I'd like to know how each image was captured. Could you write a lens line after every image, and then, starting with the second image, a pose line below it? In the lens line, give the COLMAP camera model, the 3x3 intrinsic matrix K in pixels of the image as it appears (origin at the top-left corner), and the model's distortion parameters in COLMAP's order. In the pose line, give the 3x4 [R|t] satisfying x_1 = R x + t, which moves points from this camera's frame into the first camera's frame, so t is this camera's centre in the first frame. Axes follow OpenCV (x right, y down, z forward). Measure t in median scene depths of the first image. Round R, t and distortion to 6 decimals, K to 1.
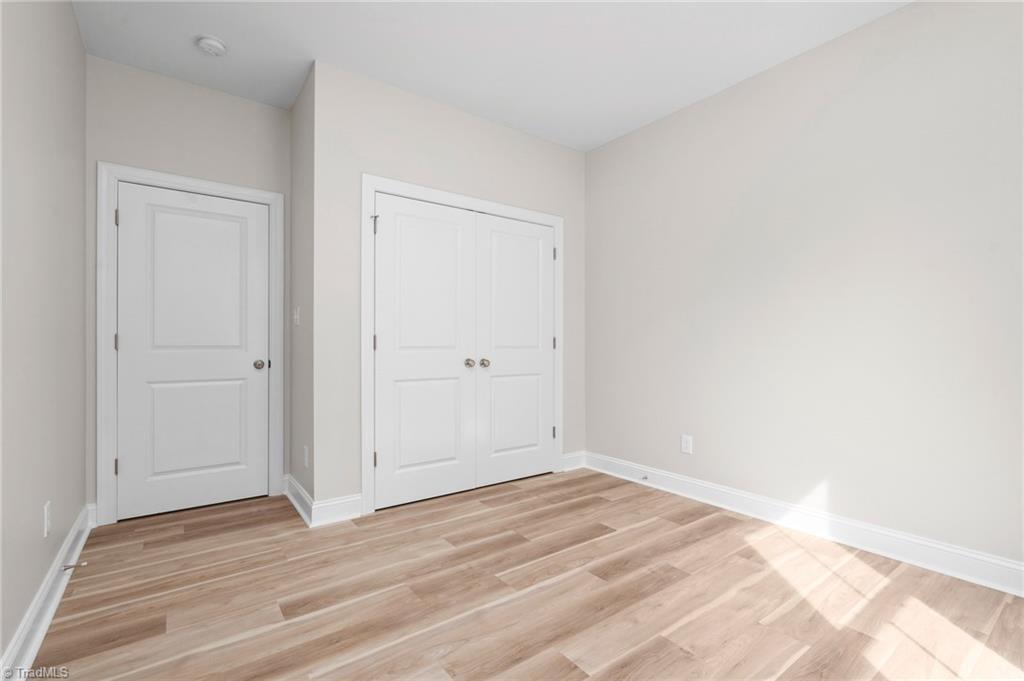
lens RADIAL K [[461.0, 0, 510.1], [0, 461.0, 340.9], [0, 0, 1]] dist [-0.001483, -0.000063]
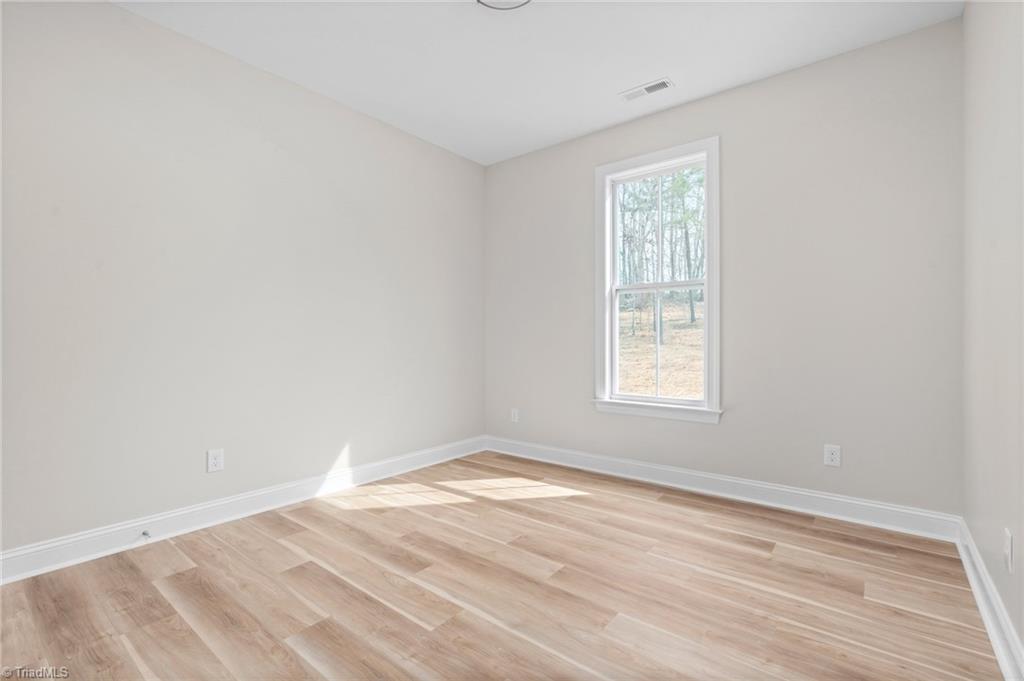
lens RADIAL K [[461.0, 0, 506.2], [0, 461.0, 337.8], [0, 0, 1]] dist [-0.001483, -0.000063]
pose [[-0.250742, 0.004472, 0.968044, -0.772198], [-0.008401, 0.999942, -0.006796, 0.007700], [-0.968017, -0.009837, -0.250690, 0.997332]]
